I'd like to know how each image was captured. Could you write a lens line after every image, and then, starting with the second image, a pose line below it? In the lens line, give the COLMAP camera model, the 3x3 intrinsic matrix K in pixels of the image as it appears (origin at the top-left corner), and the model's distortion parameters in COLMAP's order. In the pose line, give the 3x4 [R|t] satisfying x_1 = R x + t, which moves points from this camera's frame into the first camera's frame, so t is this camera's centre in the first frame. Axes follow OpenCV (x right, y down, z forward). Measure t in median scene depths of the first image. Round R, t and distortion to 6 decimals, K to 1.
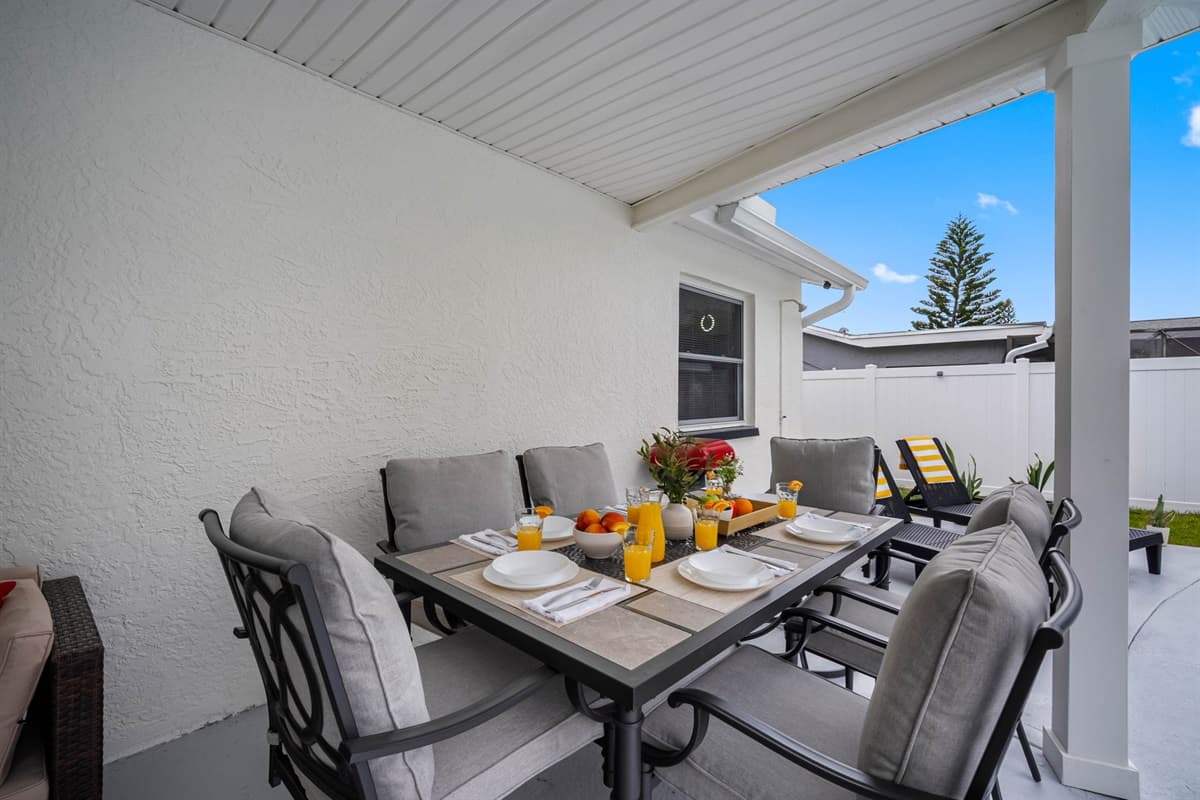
lens RADIAL K [[530.7, 0, 602.8], [0, 530.7, 392.2], [0, 0, 1]] dist [-0.003504, 0.000237]
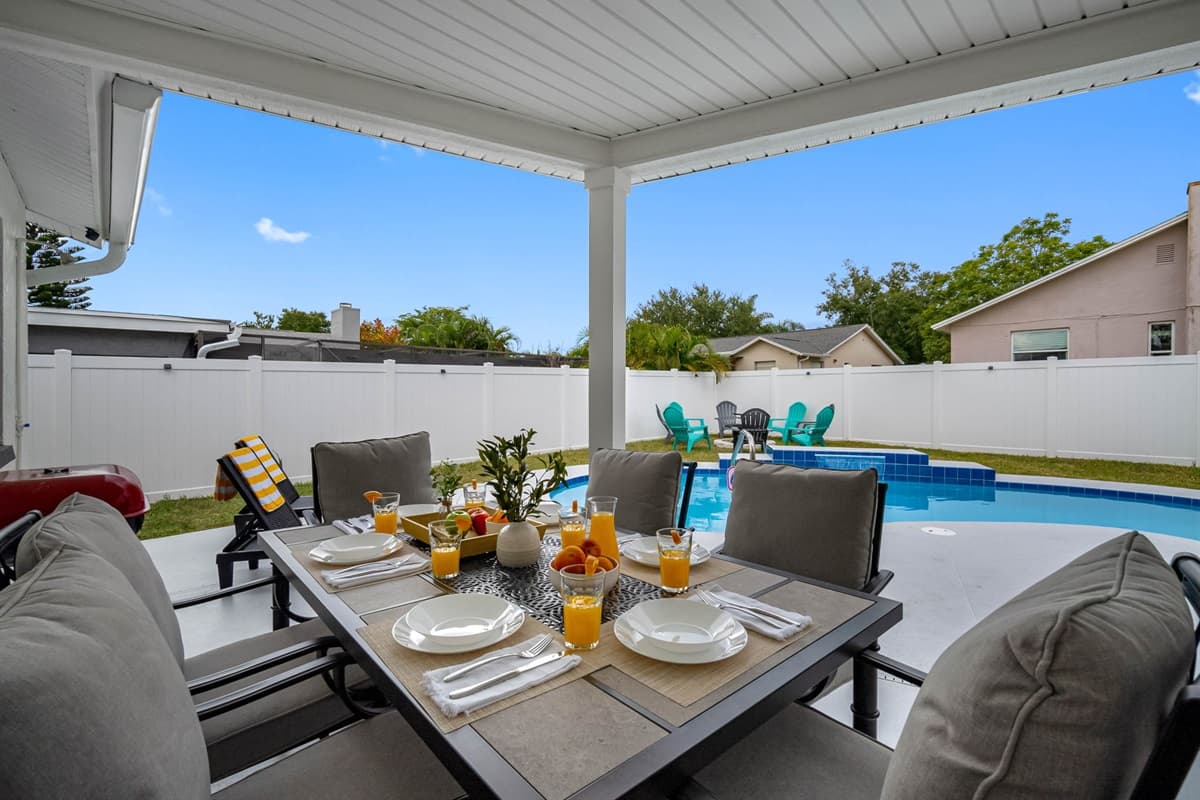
lens RADIAL K [[530.7, 0, 602.8], [0, 530.7, 392.2], [0, 0, 1]] dist [-0.003504, 0.000237]
pose [[0.087761, -0.001458, 0.996140, -0.164570], [-0.005006, 0.999986, 0.001905, 0.001845], [-0.996129, -0.005154, 0.087753, 0.197979]]
